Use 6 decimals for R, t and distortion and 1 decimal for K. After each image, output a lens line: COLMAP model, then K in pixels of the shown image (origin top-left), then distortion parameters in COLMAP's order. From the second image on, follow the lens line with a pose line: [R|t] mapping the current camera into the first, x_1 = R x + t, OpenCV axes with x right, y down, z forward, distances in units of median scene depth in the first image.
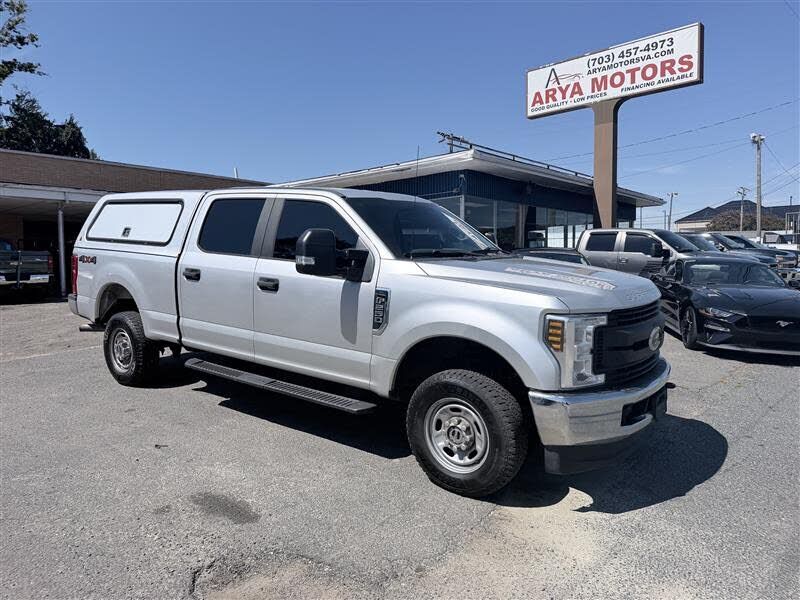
lens RADIAL K [[554.5, 0, 395.9], [0, 554.5, 297.6], [0, 0, 1]] dist [0.011774, -0.018410]
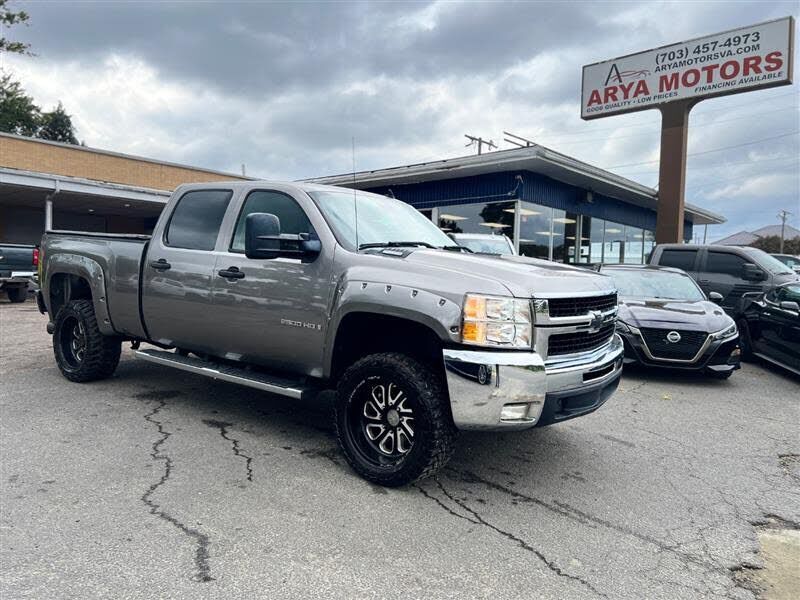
lens RADIAL K [[592.0, 0, 398.7], [0, 592.0, 297.2], [0, 0, 1]] dist [0.044584, -0.046101]
pose [[0.999184, 0.040307, 0.002545, -0.052990], [-0.040212, 0.998736, -0.030160, 0.002160], [-0.003758, 0.030033, 0.999542, 0.065446]]
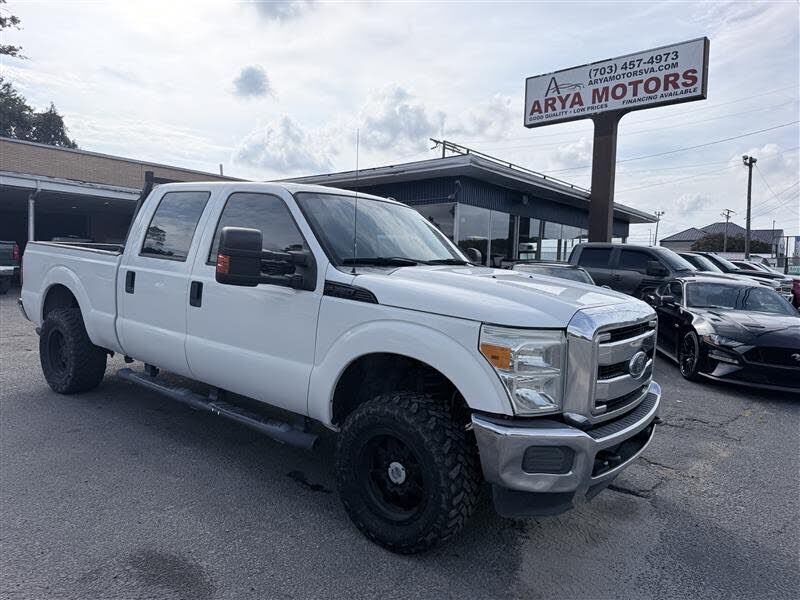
lens RADIAL K [[554.5, 0, 398.7], [0, 554.5, 304.5], [0, 0, 1]] dist [0.011774, -0.018410]
pose [[0.998590, 0.040538, 0.034272, -0.005635], [-0.040542, 0.999178, -0.000576, -0.002841], [-0.034267, -0.000815, 0.999412, 0.039706]]
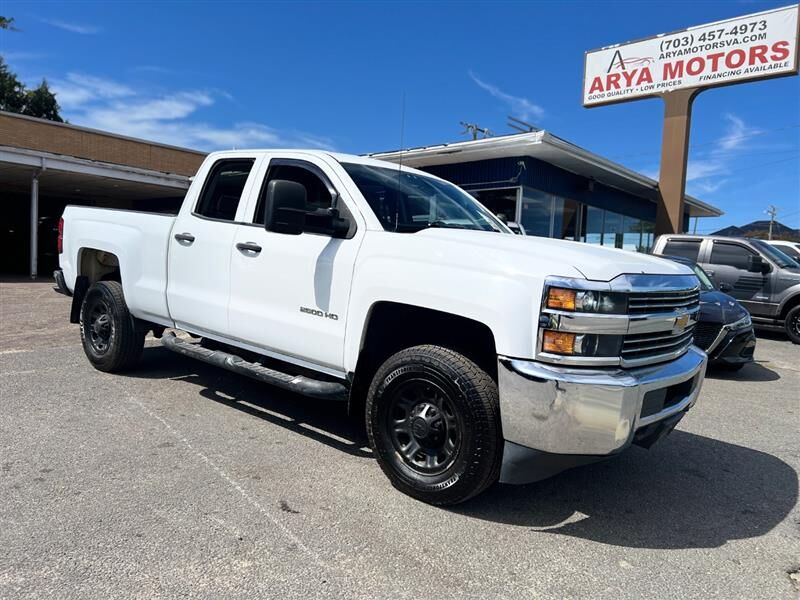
lens RADIAL K [[592.0, 0, 398.4], [0, 592.0, 303.8], [0, 0, 1]] dist [0.044584, -0.046101]
pose [[0.998138, 0.056175, 0.023767, -0.065633], [-0.056142, 0.998421, -0.002078, 0.005384], [-0.023846, 0.000739, 0.999715, 0.080336]]
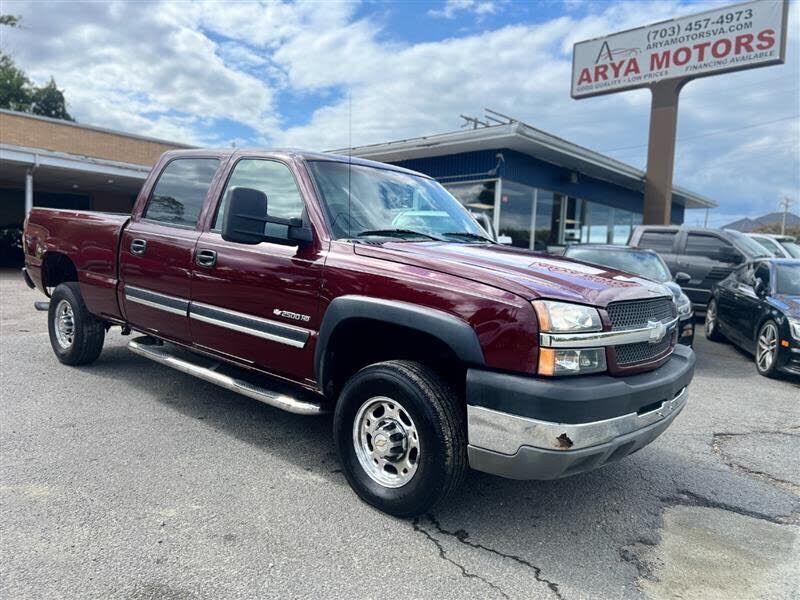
lens RADIAL K [[592.0, 0, 398.9], [0, 592.0, 303.1], [0, 0, 1]] dist [0.044584, -0.046101]
pose [[0.998584, 0.053178, 0.001679, -0.020581], [-0.053189, 0.998560, 0.007036, 0.006200], [-0.001302, -0.007115, 0.999974, 0.072680]]
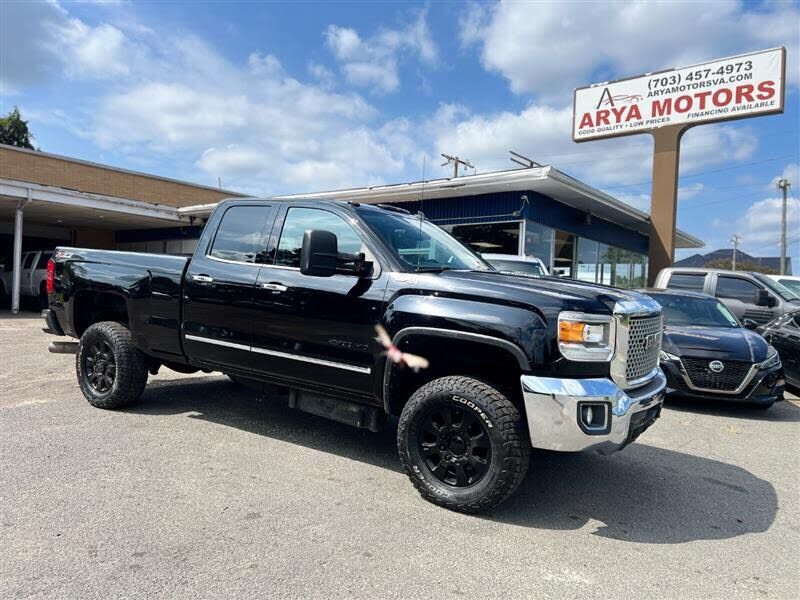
lens RADIAL K [[592.0, 0, 396.2], [0, 592.0, 301.6], [0, 0, 1]] dist [0.044584, -0.046101]
pose [[0.996290, 0.053119, 0.067709, -0.109875], [-0.049516, 0.997322, -0.053824, -0.001604], [-0.070387, 0.050271, 0.996252, 0.094077]]
